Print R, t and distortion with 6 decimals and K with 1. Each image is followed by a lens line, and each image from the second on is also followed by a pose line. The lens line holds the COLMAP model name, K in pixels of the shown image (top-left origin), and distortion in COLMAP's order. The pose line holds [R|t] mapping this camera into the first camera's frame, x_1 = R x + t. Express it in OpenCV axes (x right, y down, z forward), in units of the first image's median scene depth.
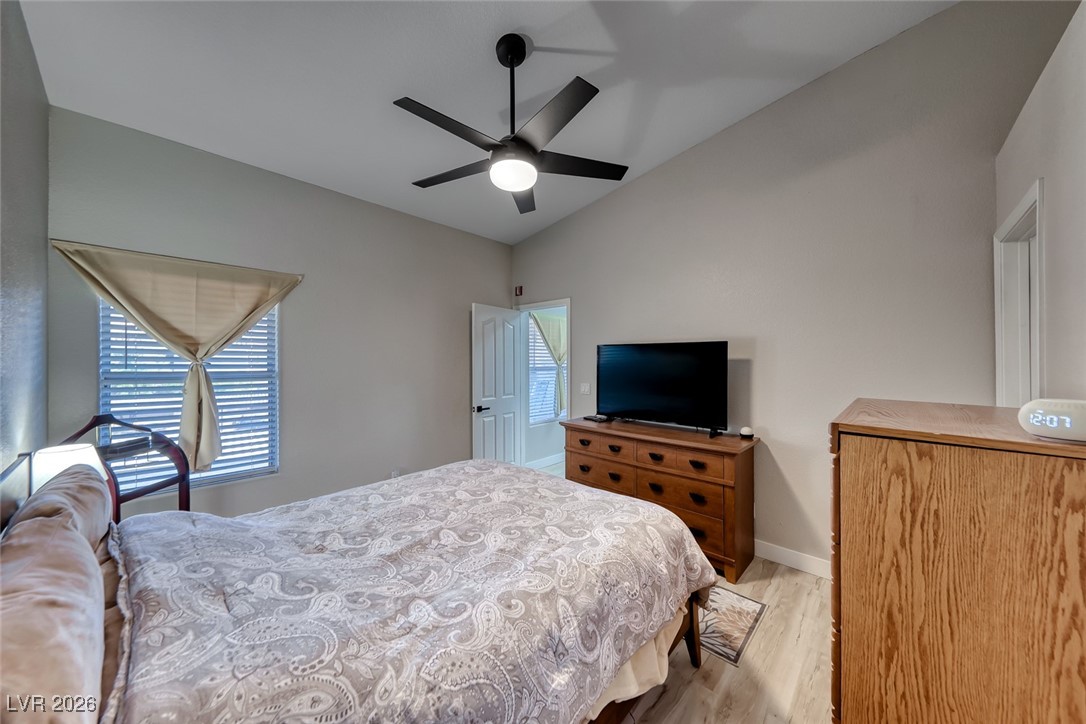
lens RADIAL K [[370.4, 0, 535.2], [0, 370.4, 363.0], [0, 0, 1]] dist [0.013025, -0.000196]
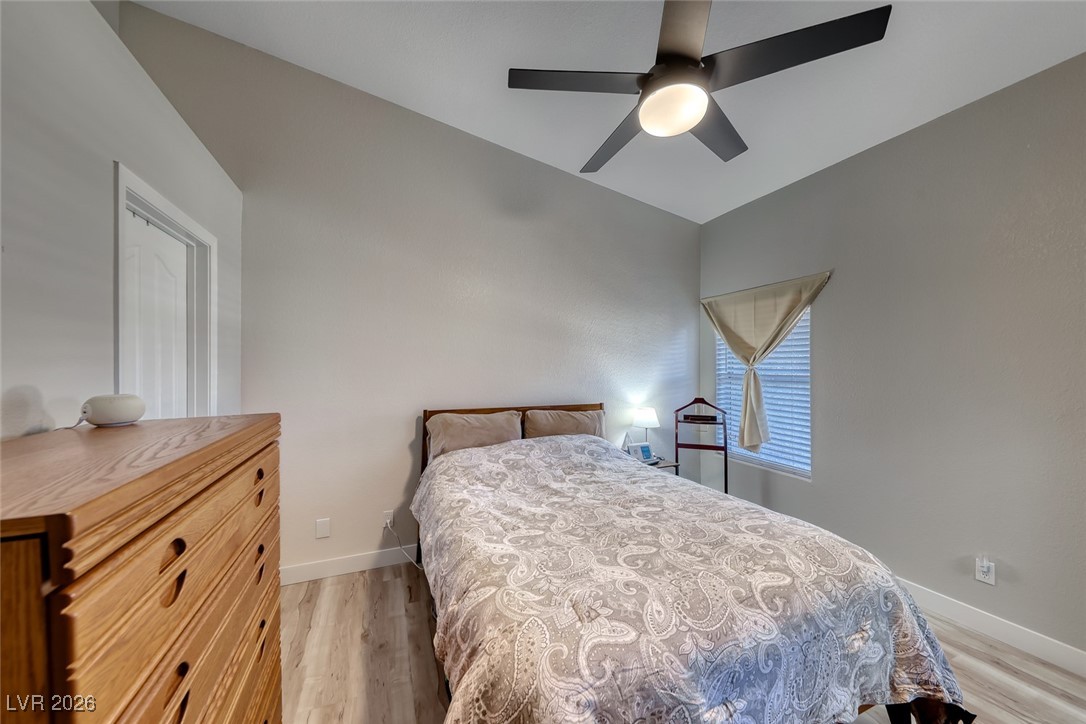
lens RADIAL K [[374.2, 0, 540.6], [0, 374.2, 360.8], [0, 0, 1]] dist [0.014108, -0.000157]
pose [[-0.400136, -0.009906, -0.916402, 0.792901], [-0.001723, 0.999948, -0.010057, -0.010727], [0.916454, -0.002445, -0.400133, 1.140940]]
